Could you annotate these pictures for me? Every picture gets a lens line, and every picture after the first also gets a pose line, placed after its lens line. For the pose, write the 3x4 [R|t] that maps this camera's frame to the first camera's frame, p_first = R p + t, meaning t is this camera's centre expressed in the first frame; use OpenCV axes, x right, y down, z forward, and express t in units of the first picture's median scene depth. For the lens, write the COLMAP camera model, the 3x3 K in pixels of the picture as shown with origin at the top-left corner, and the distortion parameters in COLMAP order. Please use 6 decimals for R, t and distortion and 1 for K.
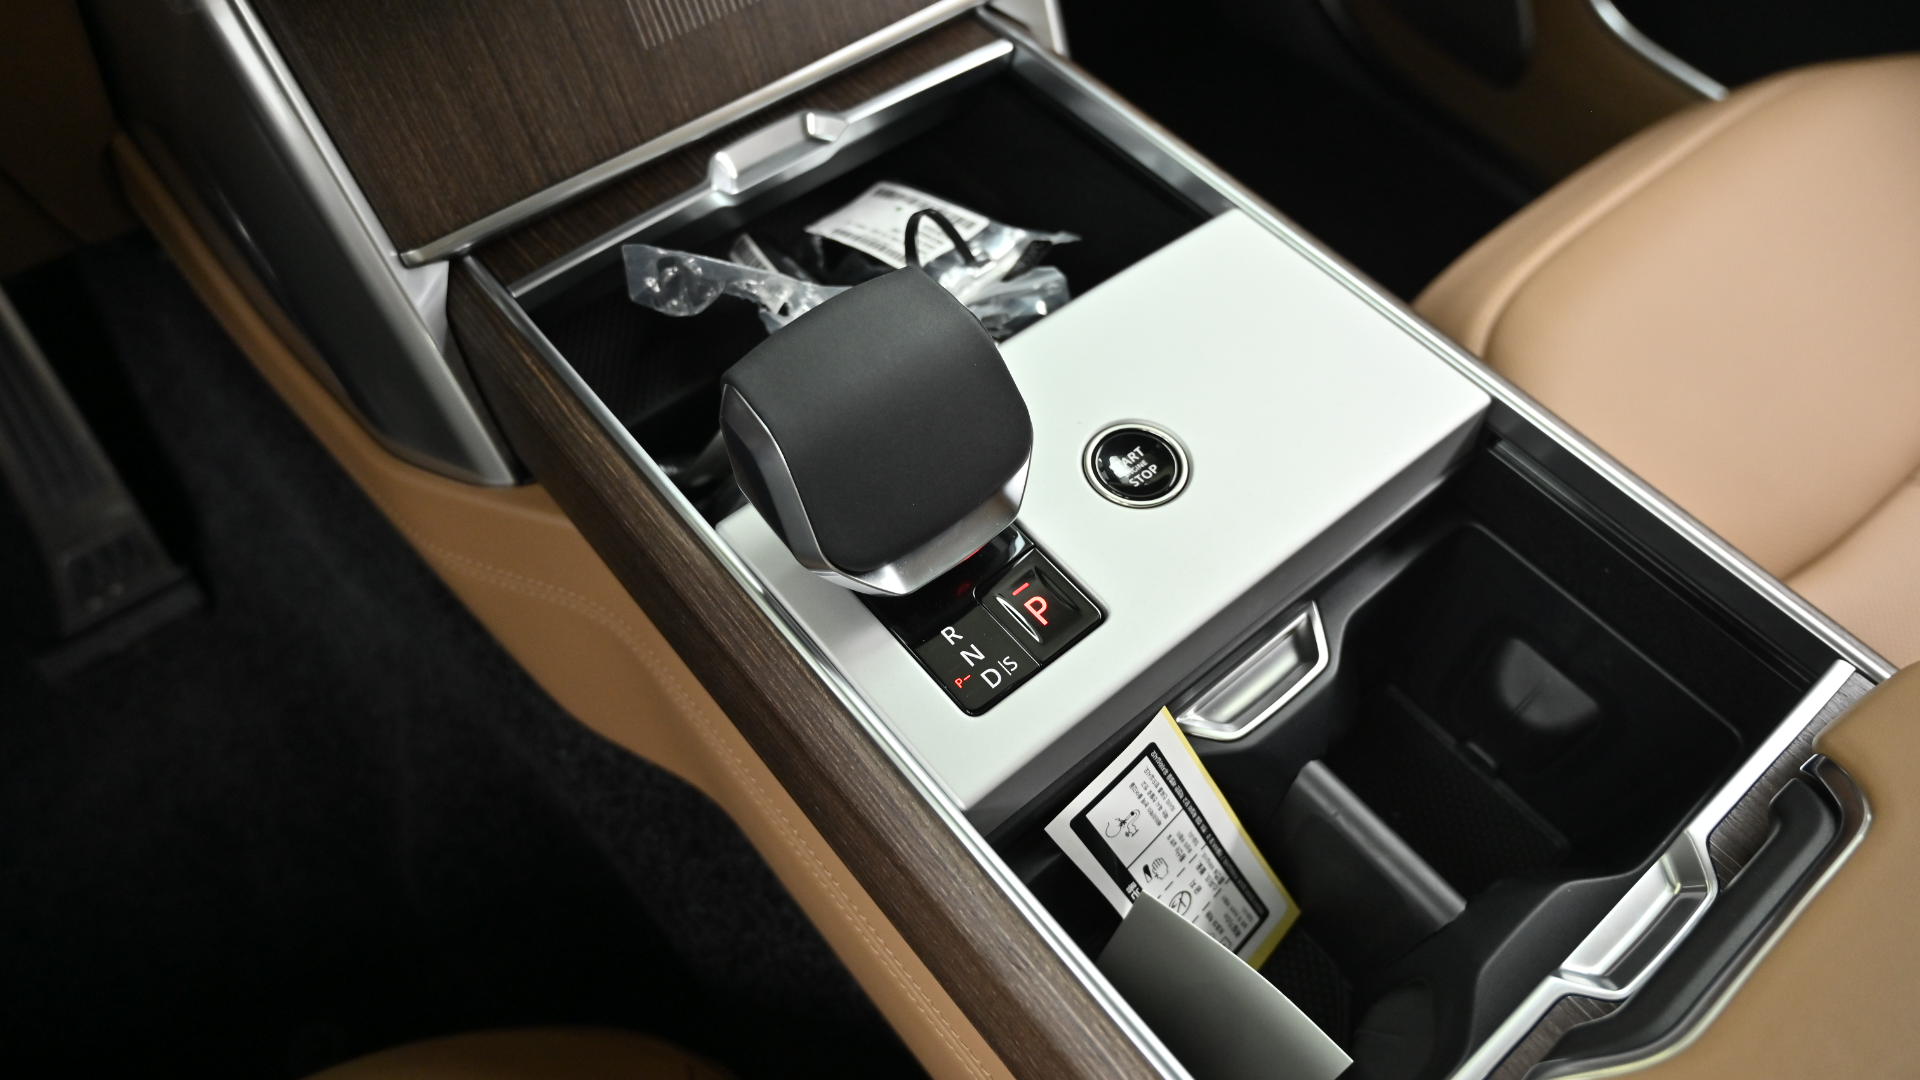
lens RADIAL K [[1284.9, 0, 960.4], [0, 1284.9, 536.9], [0, 0, 1]] dist [-0.005199, -0.005199]
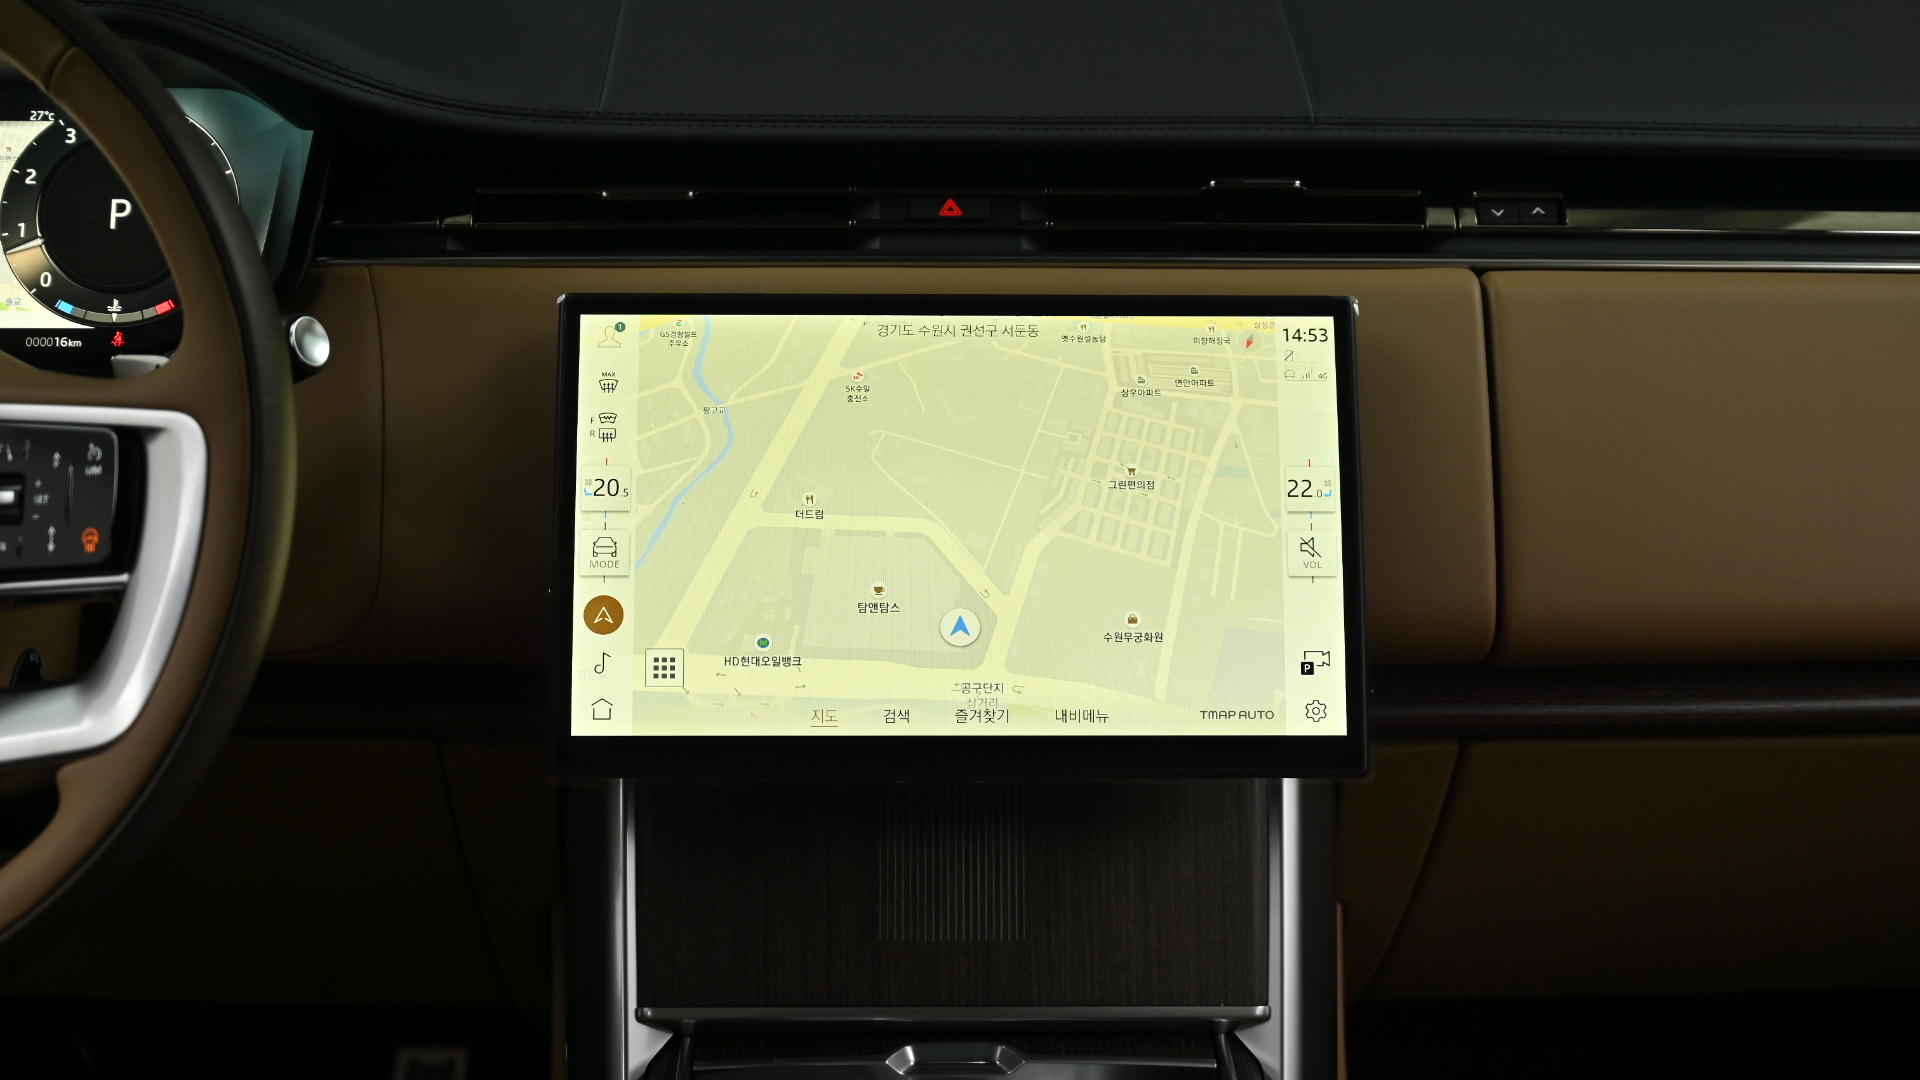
lens RADIAL K [[3145.3, 0, 965.7], [0, 3145.3, 533.4], [0, 0, 1]] dist [-0.012068, 0.000000]
pose [[0.781208, 0.171102, -0.600364, 1.567584], [-0.511143, 0.727431, -0.457795, 0.682732], [0.358394, 0.664506, 0.655733, -1.231298]]
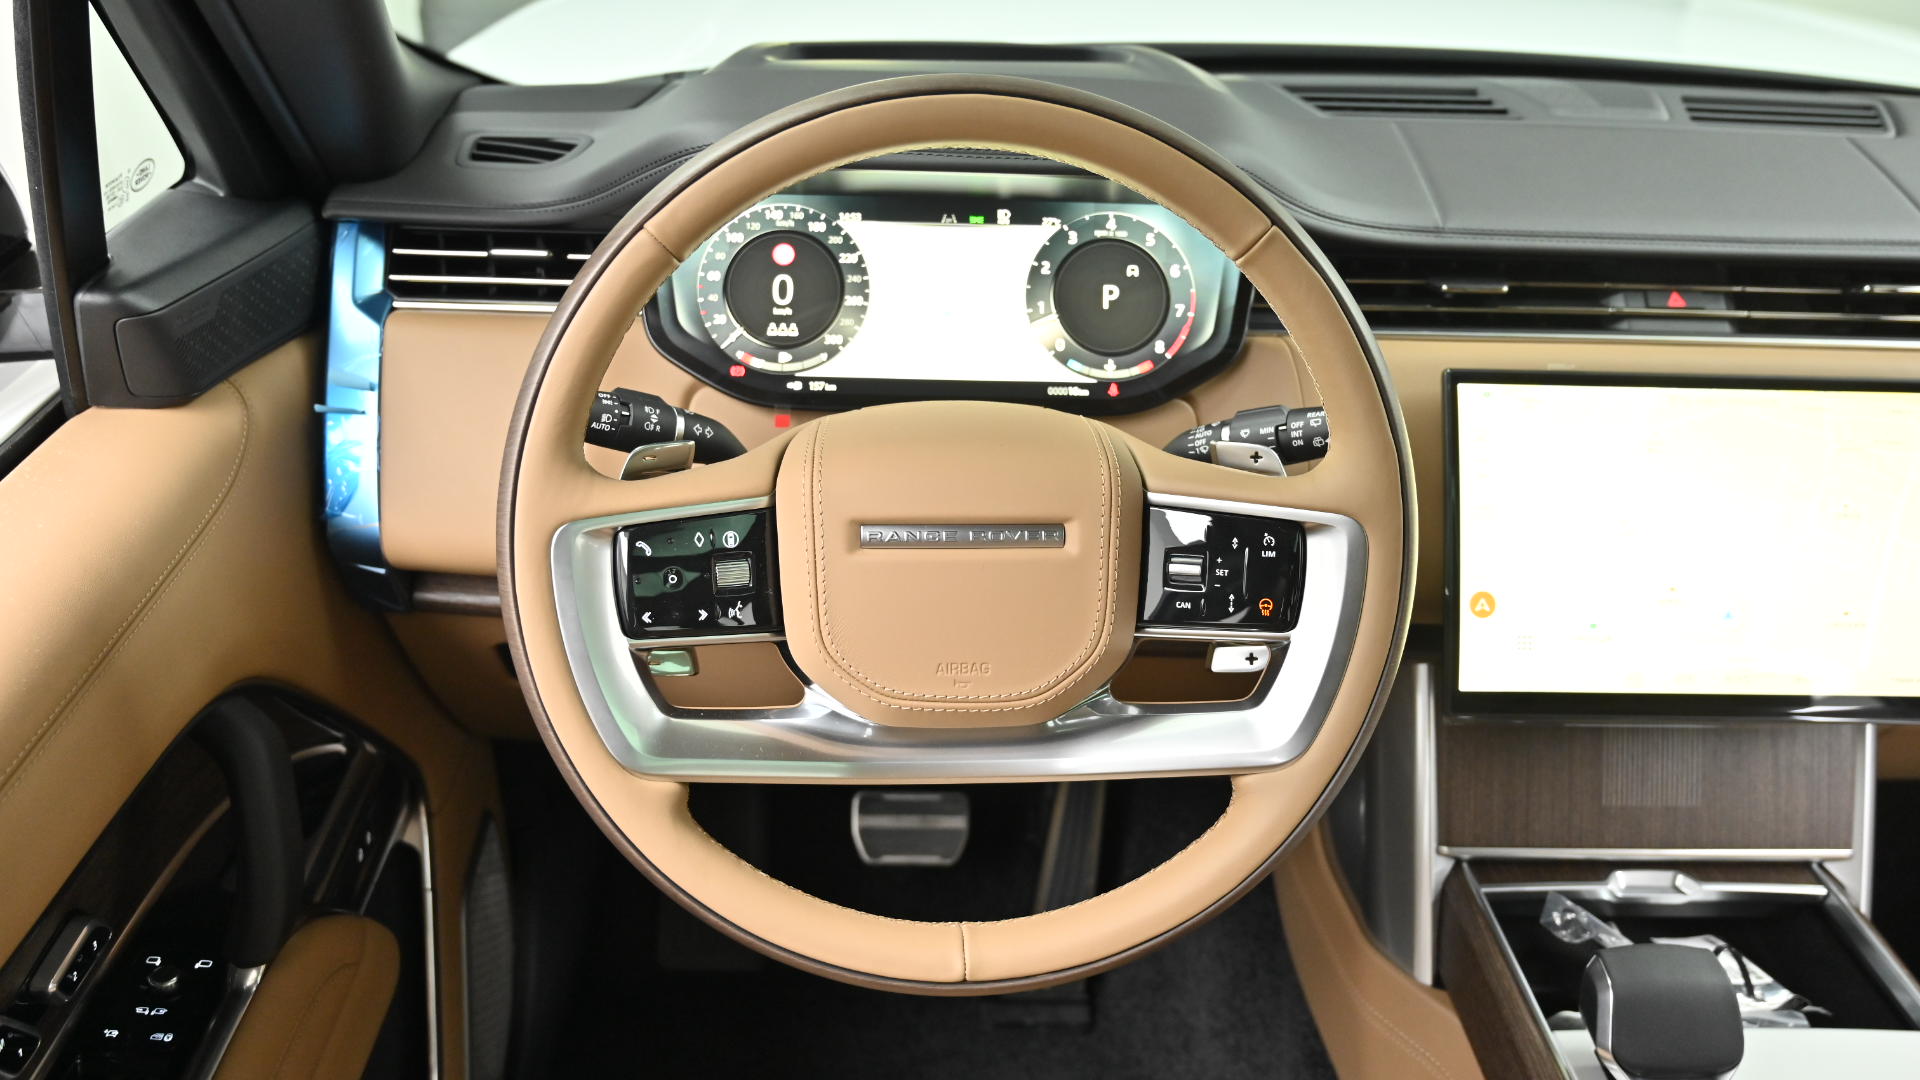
lens RADIAL K [[1591.3, 0, 953.0], [0, 1591.3, 537.1], [0, 0, 1]] dist [-0.006988, 0.001225]
pose [[0.787670, 0.280766, -0.548404, 0.163350], [-0.518915, 0.782173, -0.344867, 0.586407], [0.332119, 0.556216, 0.761788, -1.257604]]
